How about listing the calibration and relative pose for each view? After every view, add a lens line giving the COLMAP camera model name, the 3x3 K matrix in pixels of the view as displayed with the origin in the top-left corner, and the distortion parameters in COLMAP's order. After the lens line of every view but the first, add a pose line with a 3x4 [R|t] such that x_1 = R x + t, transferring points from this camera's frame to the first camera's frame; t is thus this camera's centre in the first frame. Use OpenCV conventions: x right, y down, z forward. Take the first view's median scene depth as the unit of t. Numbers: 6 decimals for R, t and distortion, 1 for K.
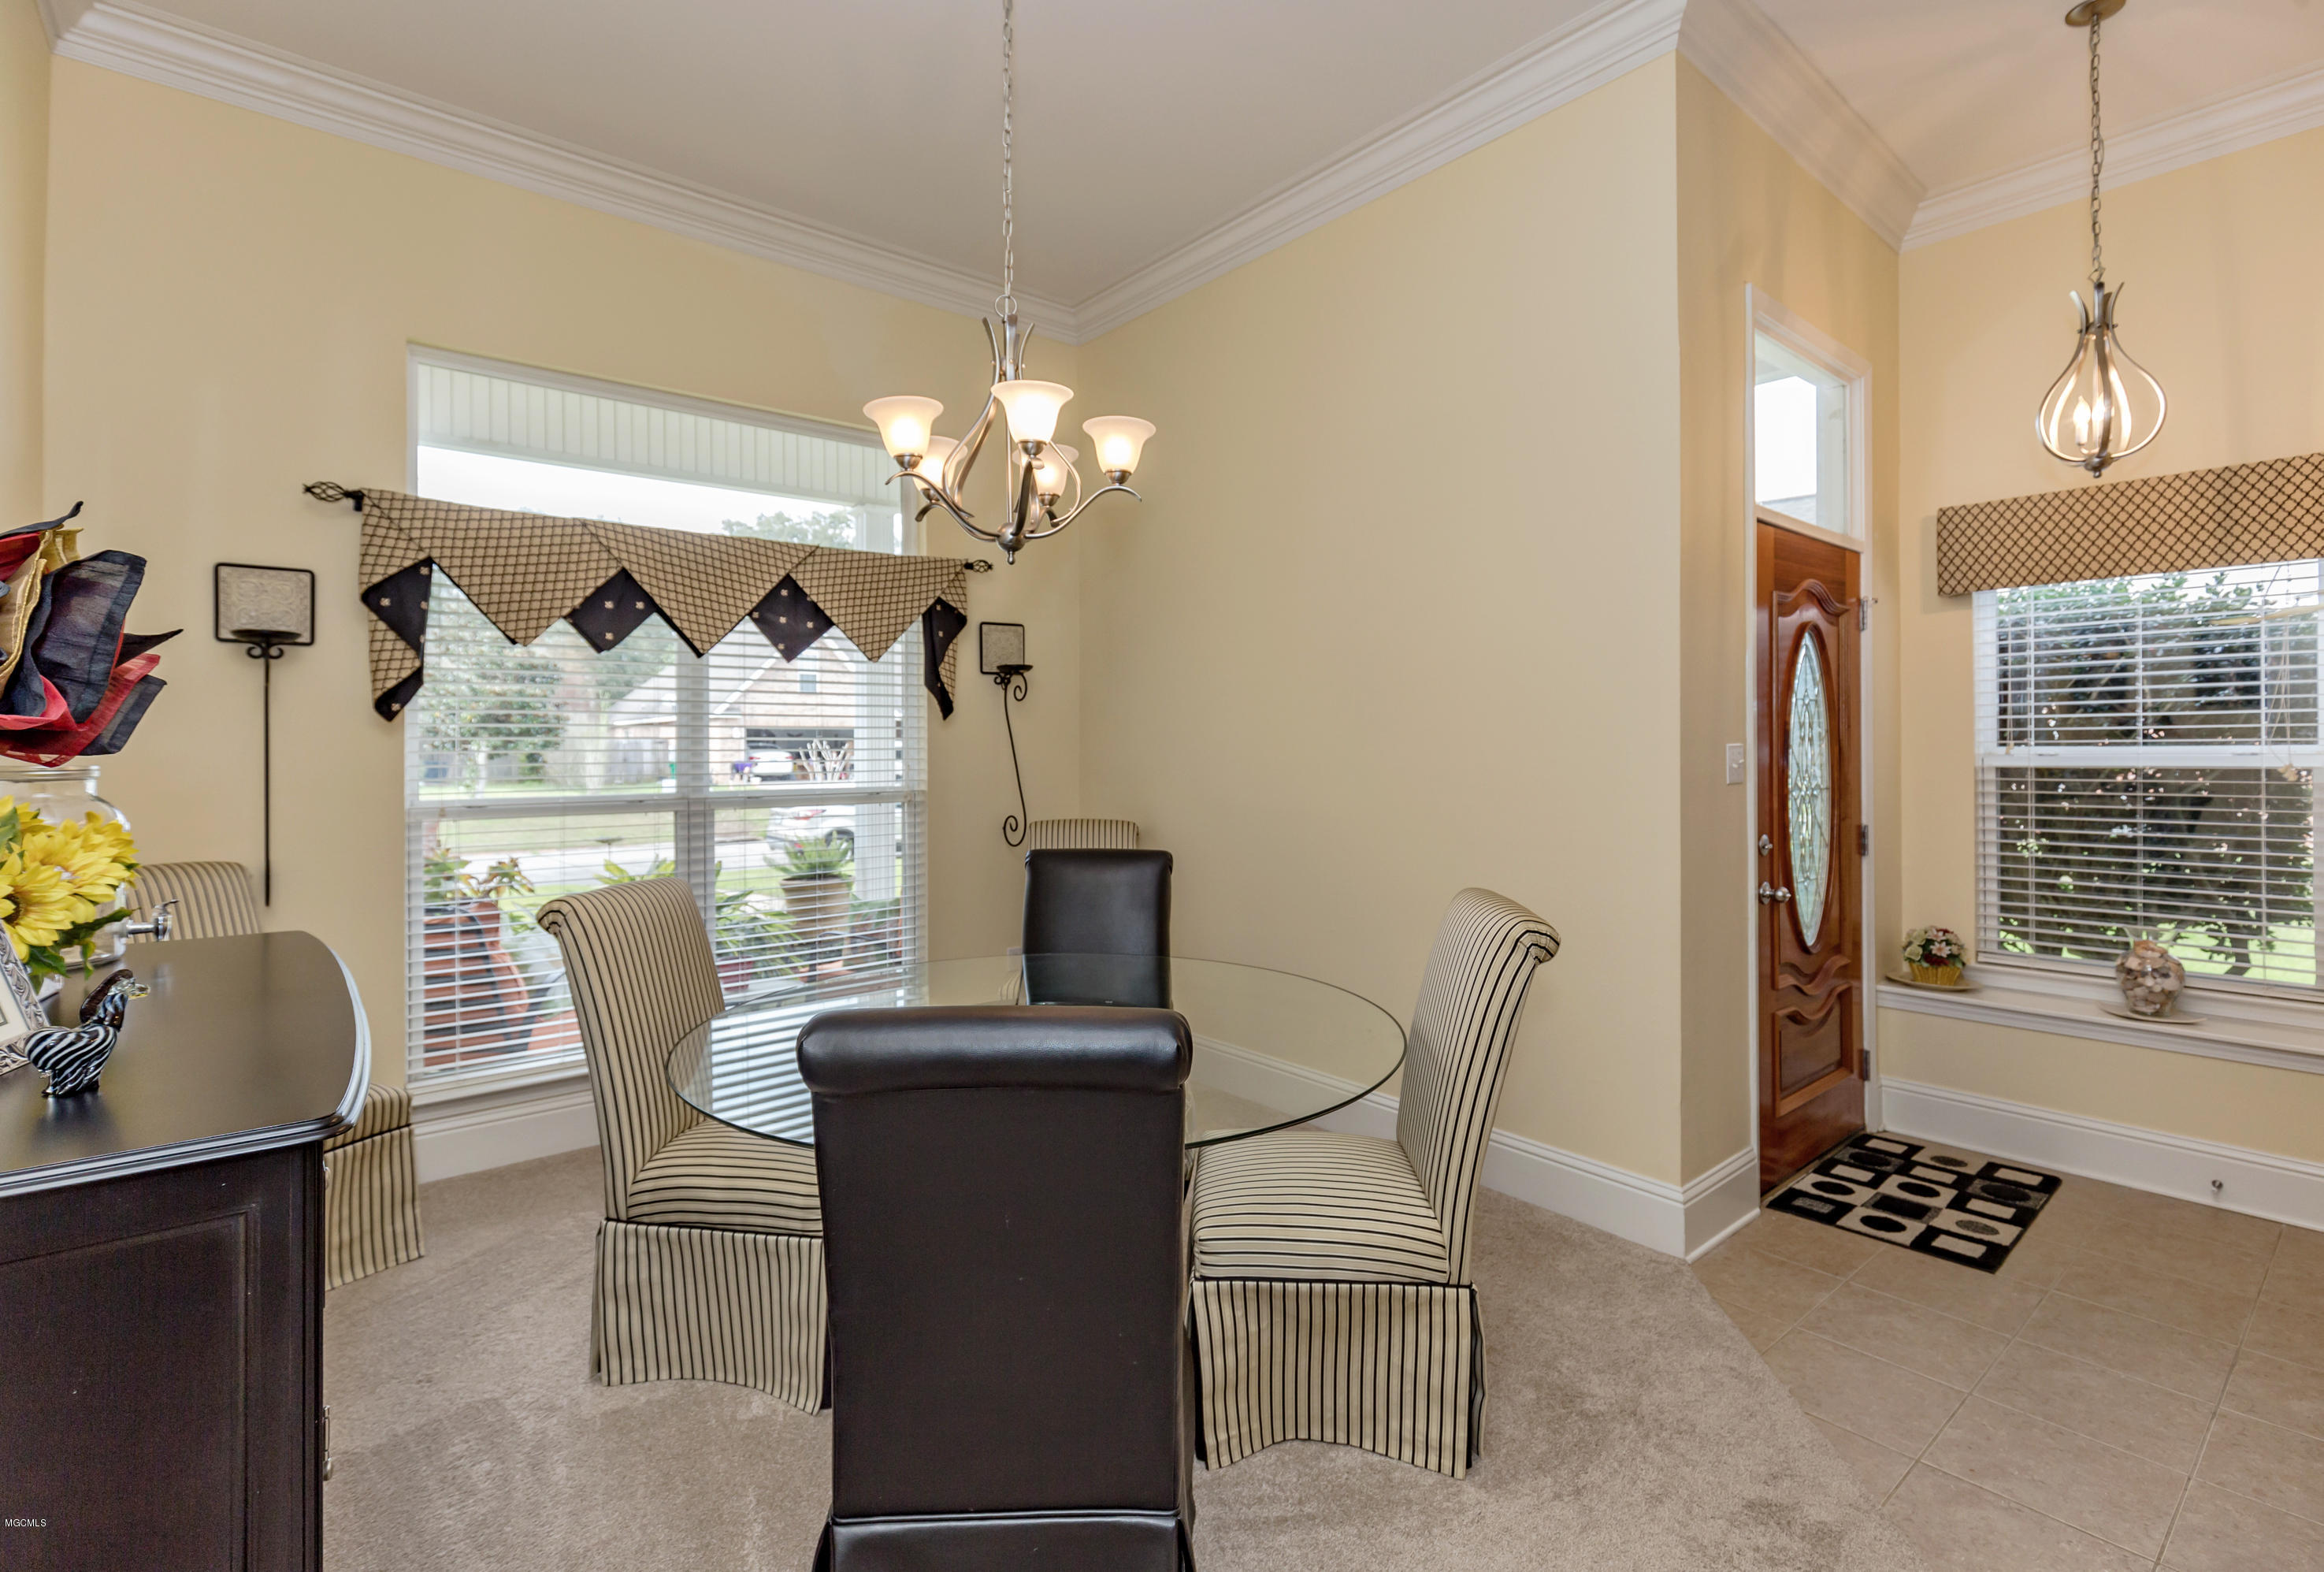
lens RADIAL K [[1060.6, 0, 1137.4], [0, 1060.6, 768.1], [0, 0, 1]] dist [0.009734, -0.001670]
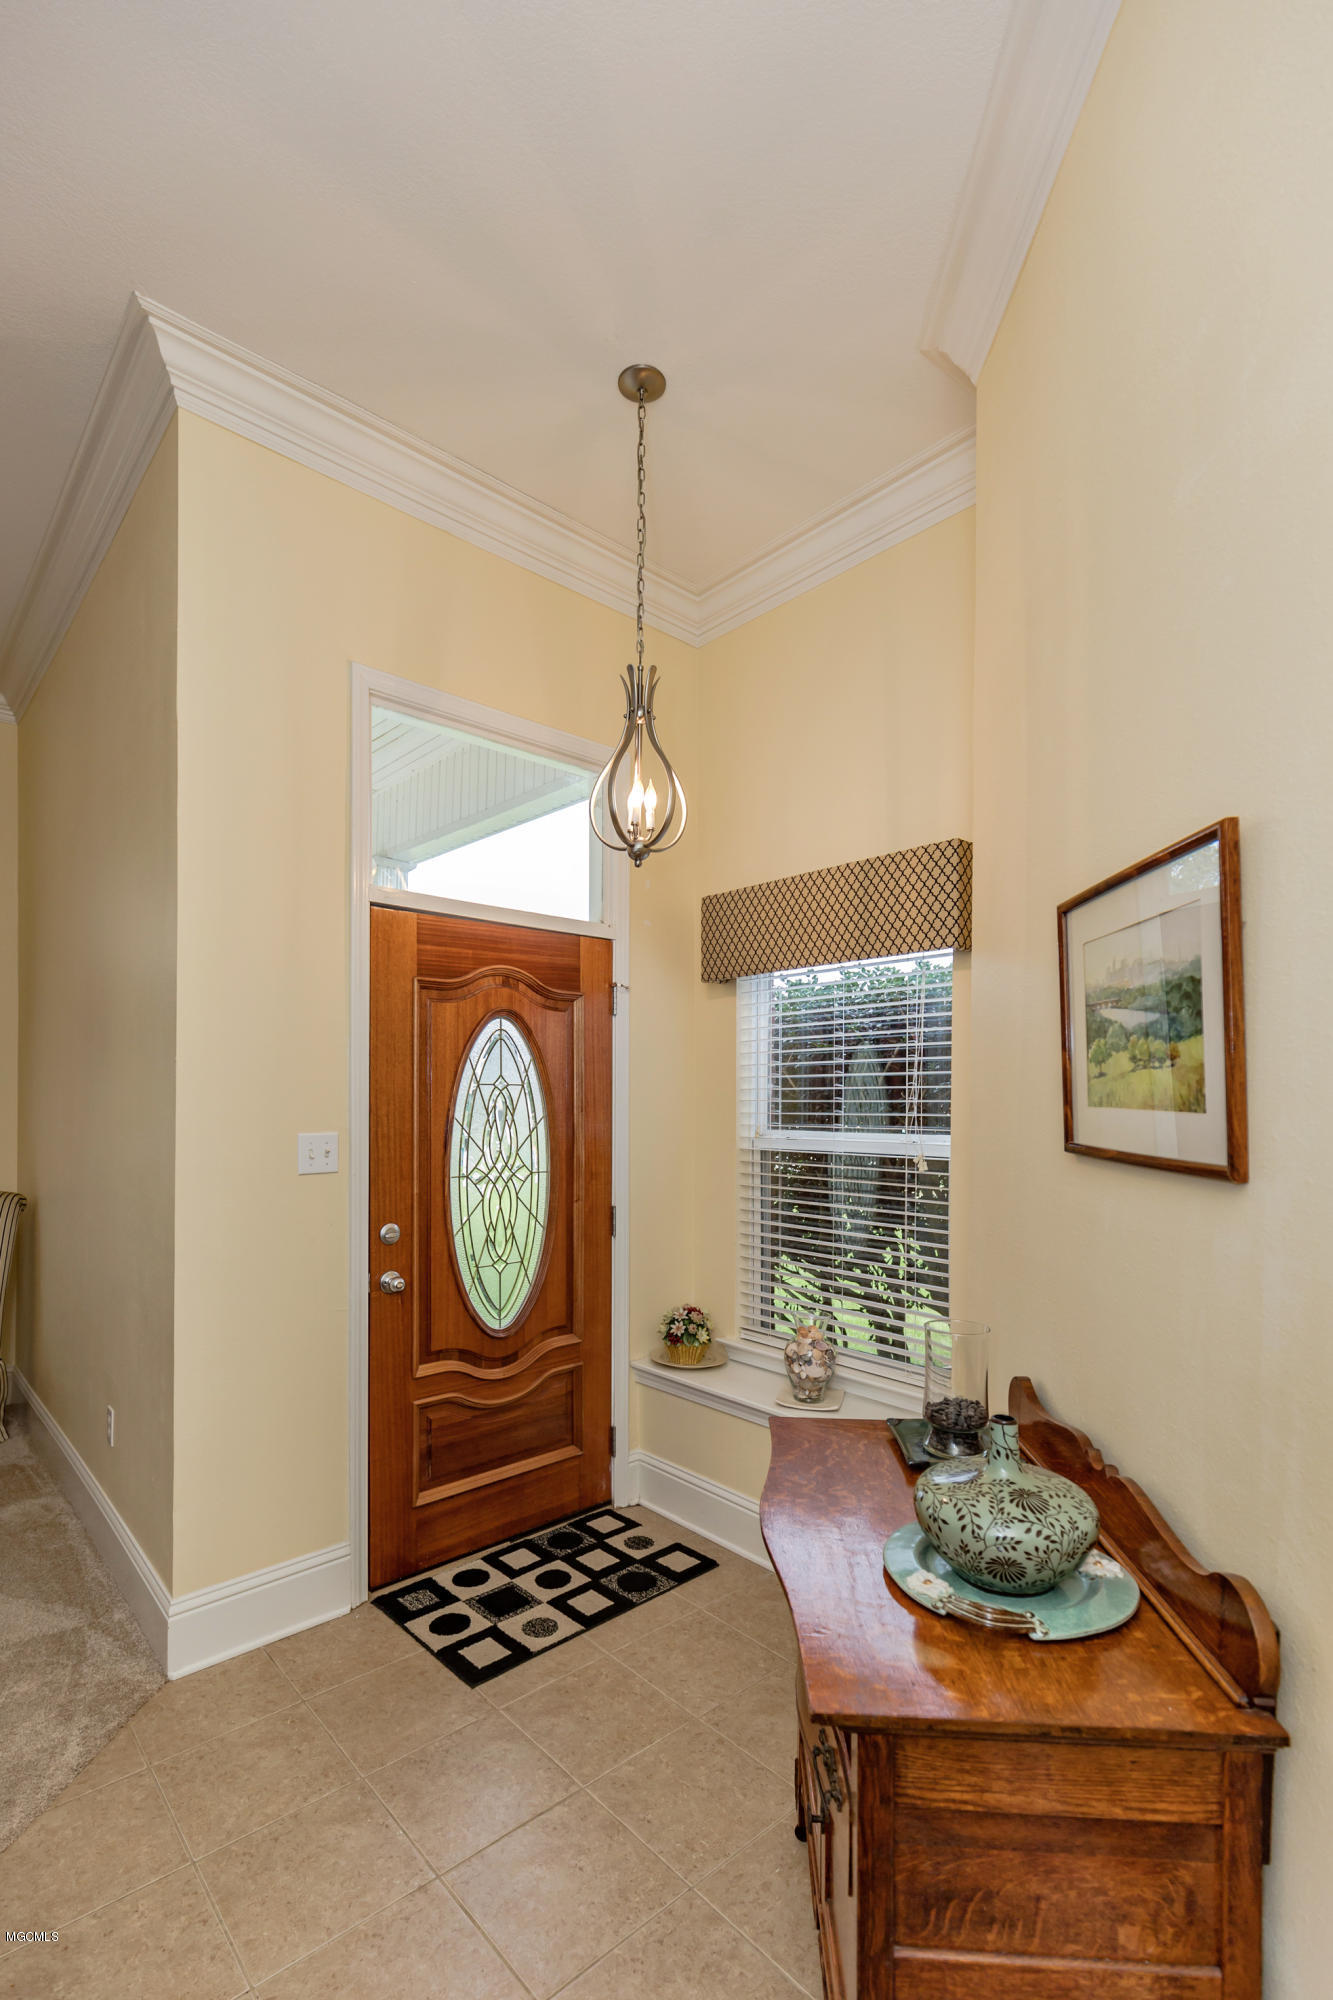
lens RADIAL K [[912.6, 0, 622.9], [0, 912.6, 1117.3], [0, 0, 1]] dist [0.009734, -0.001670]
pose [[0.999802, 0.005461, 0.019160, 0.748624], [-0.005490, 0.999984, 0.001456, -0.036009], [-0.019152, -0.001561, 0.999815, 0.140090]]
